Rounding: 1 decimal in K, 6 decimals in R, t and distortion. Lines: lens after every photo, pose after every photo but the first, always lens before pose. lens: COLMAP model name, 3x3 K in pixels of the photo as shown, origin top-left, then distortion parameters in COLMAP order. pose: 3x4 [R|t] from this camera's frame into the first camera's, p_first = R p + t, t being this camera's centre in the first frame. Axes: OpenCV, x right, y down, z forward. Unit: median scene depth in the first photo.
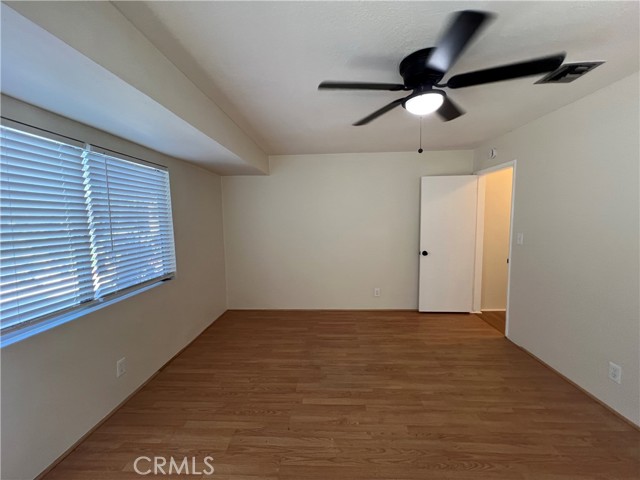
lens RADIAL K [[254.4, 0, 319.4], [0, 254.4, 238.4], [0, 0, 1]] dist [-0.001210, 0.000534]
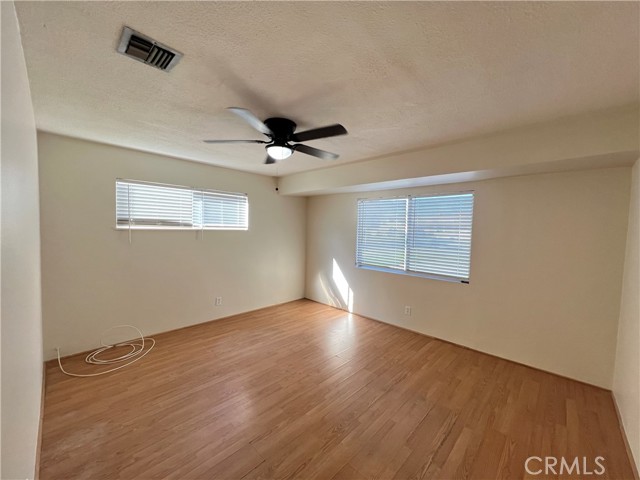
lens RADIAL K [[254.4, 0, 320.7], [0, 254.4, 240.3], [0, 0, 1]] dist [-0.001210, 0.000534]
pose [[-0.652970, 0.035821, -0.756536, 0.879657], [-0.081304, 0.989794, 0.117040, -0.142259], [0.753007, 0.137933, -0.643393, 1.402898]]
